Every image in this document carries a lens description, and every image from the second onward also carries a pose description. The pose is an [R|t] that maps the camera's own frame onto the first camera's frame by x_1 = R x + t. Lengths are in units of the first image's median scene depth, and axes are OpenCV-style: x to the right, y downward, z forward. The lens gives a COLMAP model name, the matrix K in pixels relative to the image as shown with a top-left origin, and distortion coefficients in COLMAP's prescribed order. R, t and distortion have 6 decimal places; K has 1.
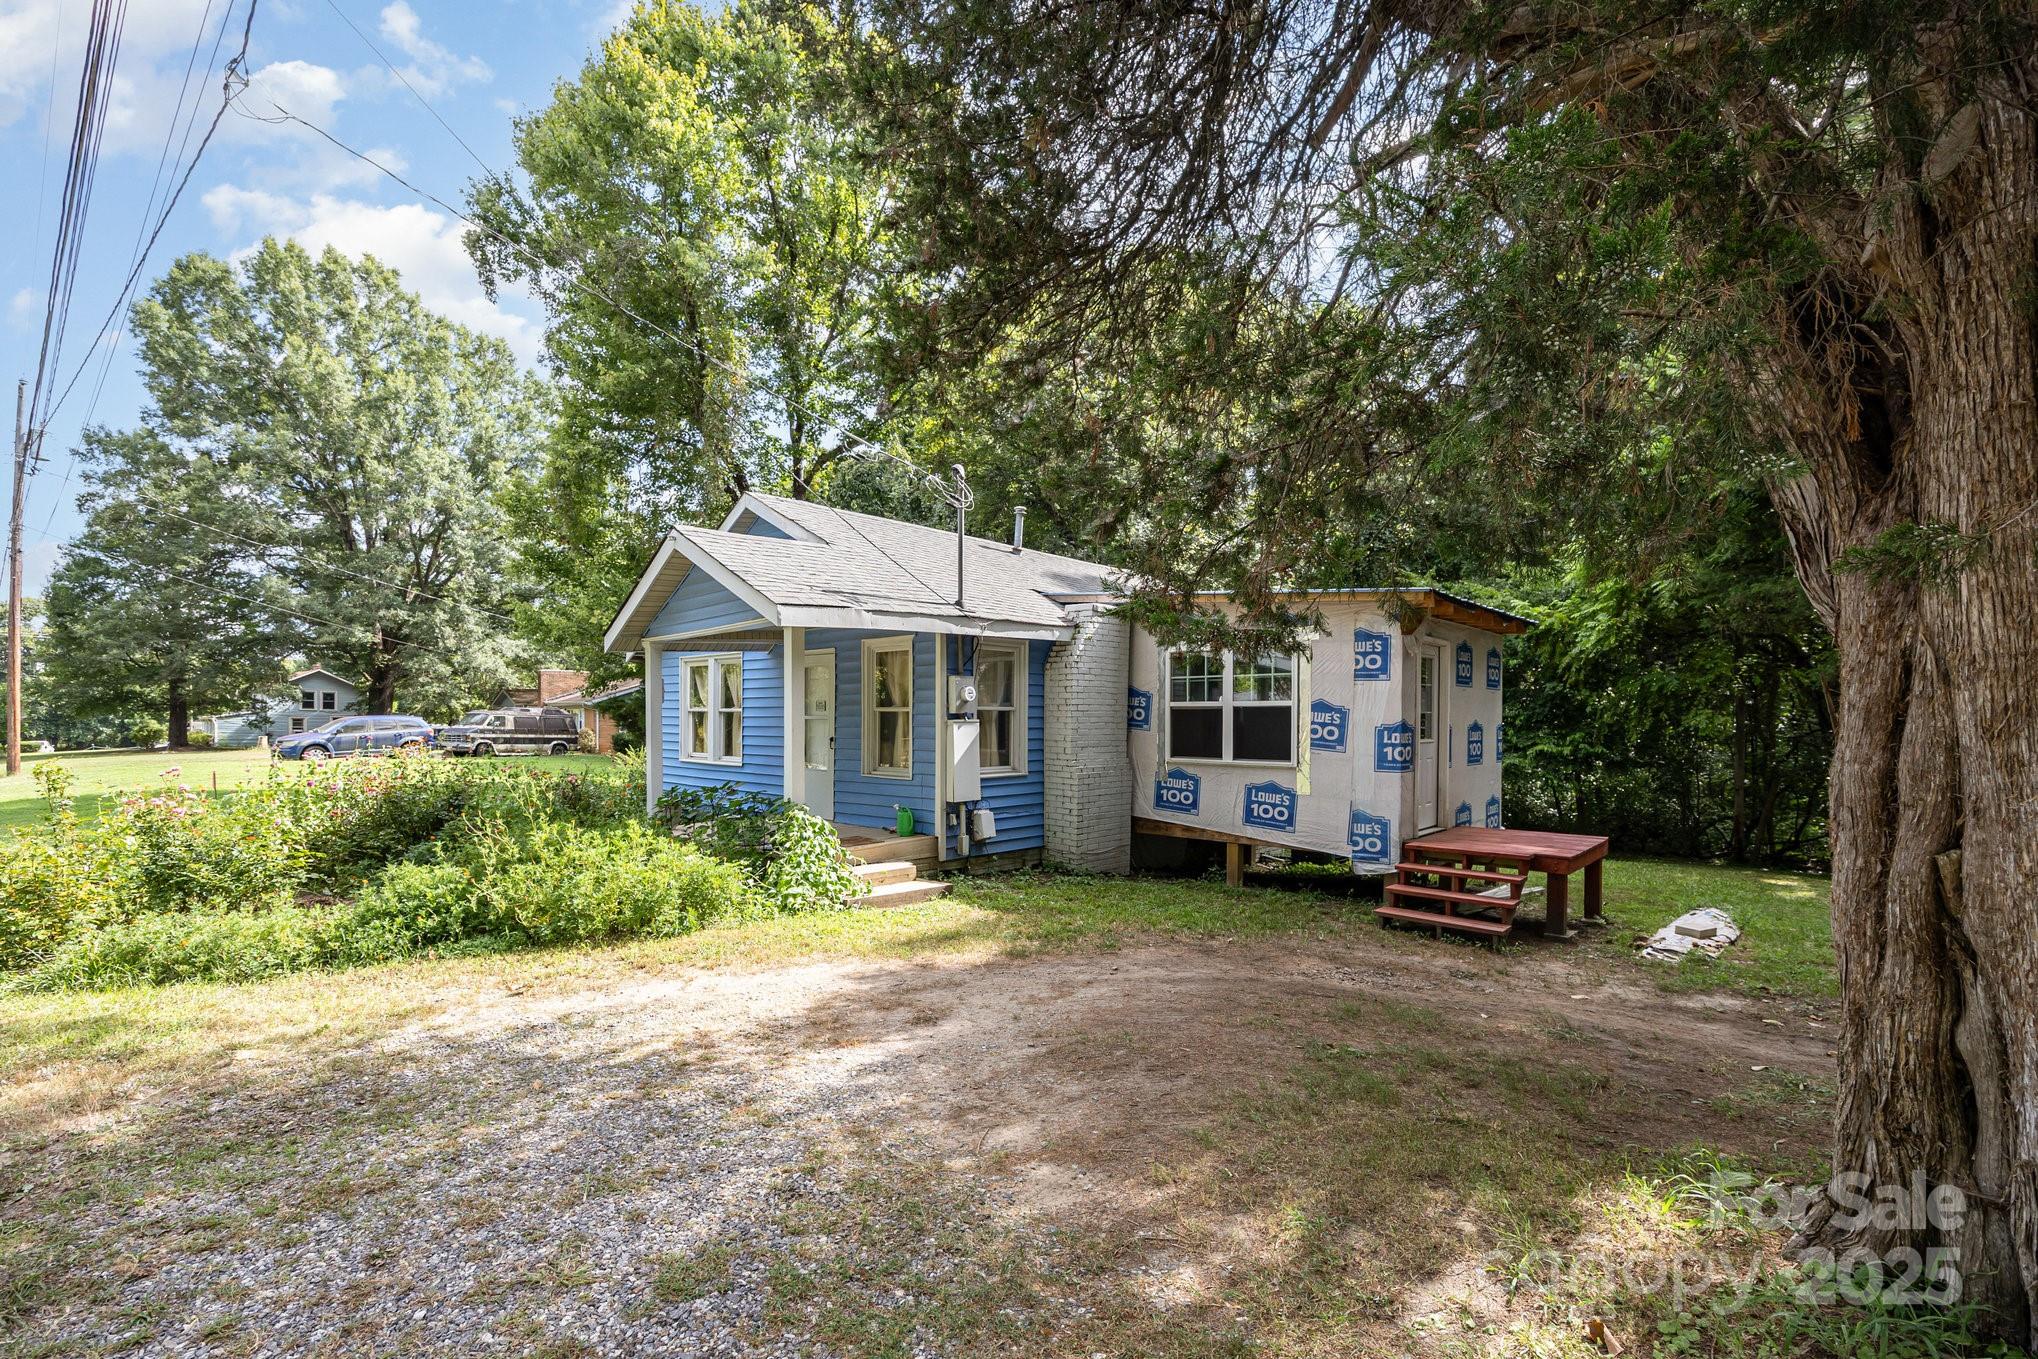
lens RADIAL K [[902.0, 0, 955.2], [0, 902.0, 738.4], [0, 0, 1]] dist [-0.004543, -0.000003]
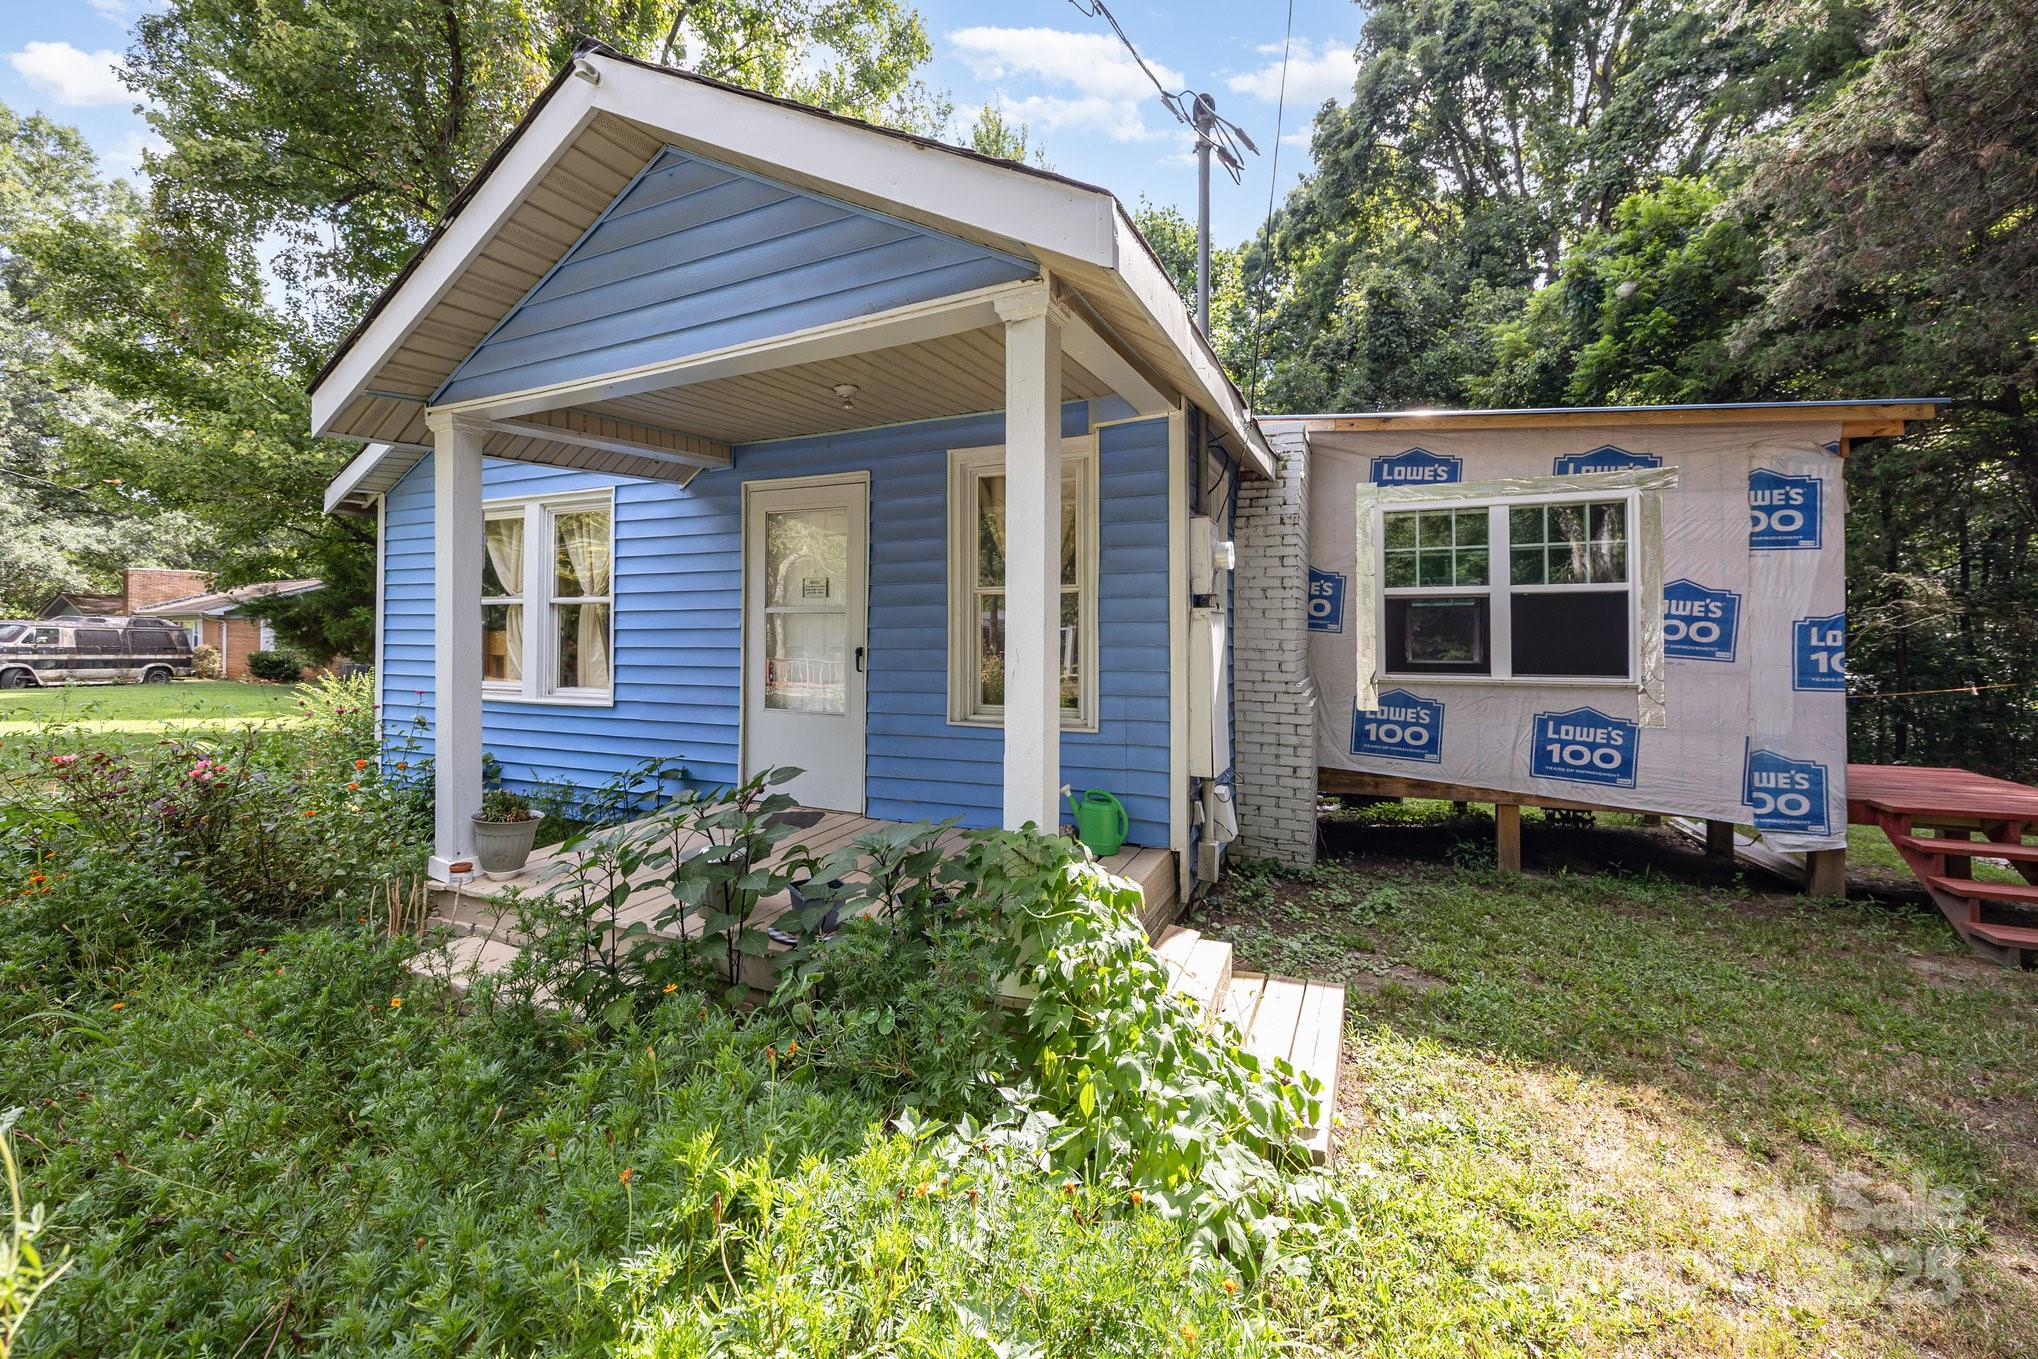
lens RADIAL K [[817.2, 0, 974.3], [0, 817.2, 624.2], [0, 0, 1]] dist [0.000573, -0.000948]
pose [[0.932290, 0.000487, 0.361711, -0.262017], [0.011931, 0.999414, -0.032095, 0.000934], [-0.361515, 0.034237, 0.931738, 0.596345]]
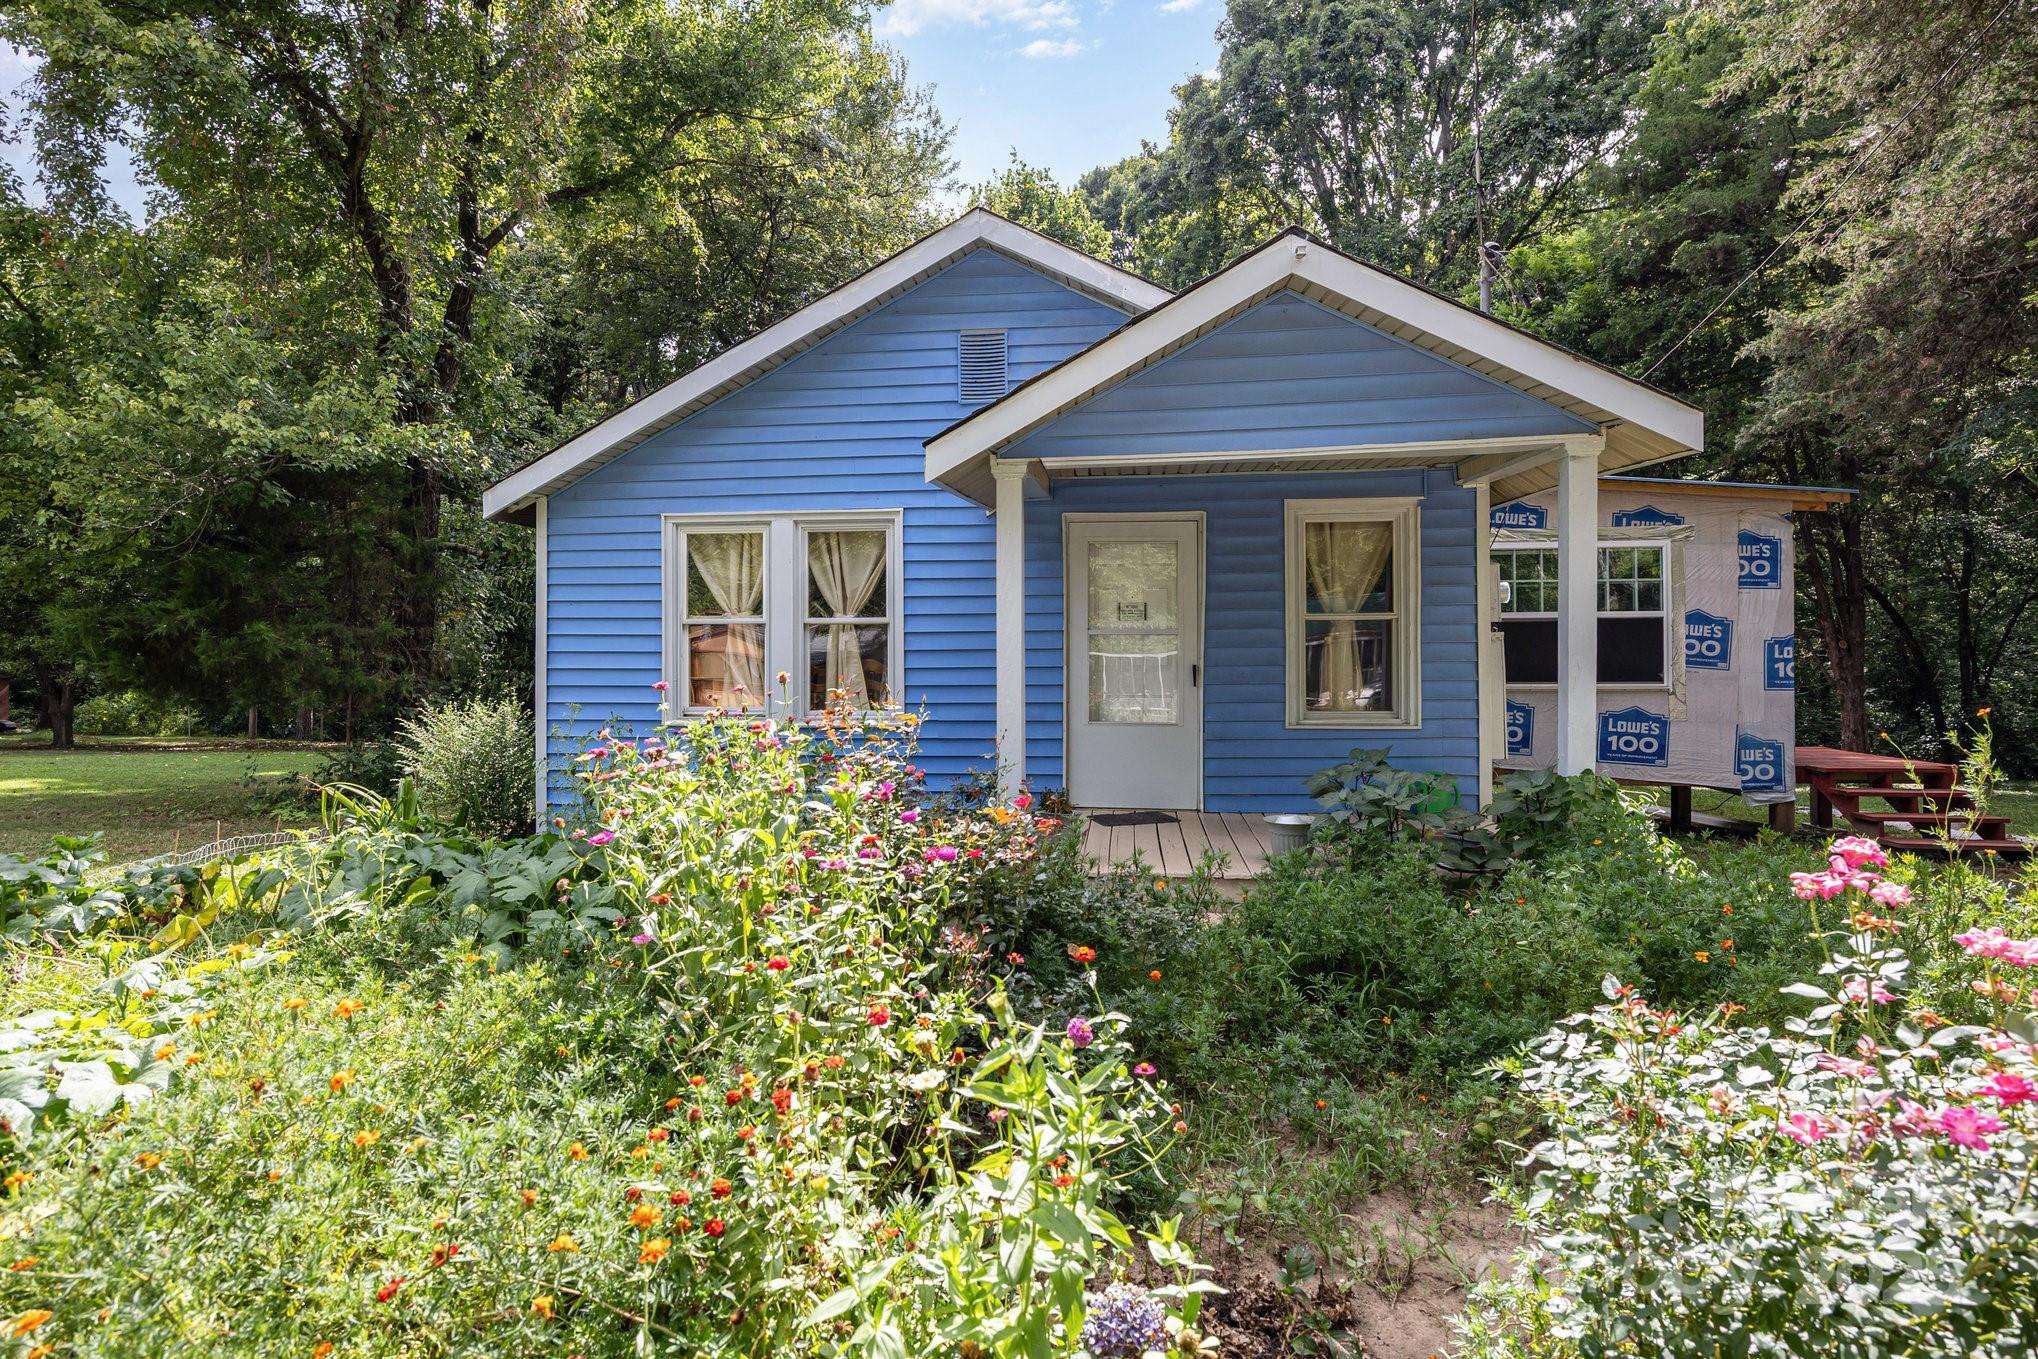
lens RADIAL K [[1061.0, 0, 963.1], [0, 1061.0, 643.1], [0, 0, 1]] dist [-0.005658, 0.000425]
pose [[0.776344, -0.002645, 0.630304, -0.734036], [0.022767, 0.999456, -0.023849, -0.002792], [-0.629898, 0.032866, 0.775982, 0.612316]]
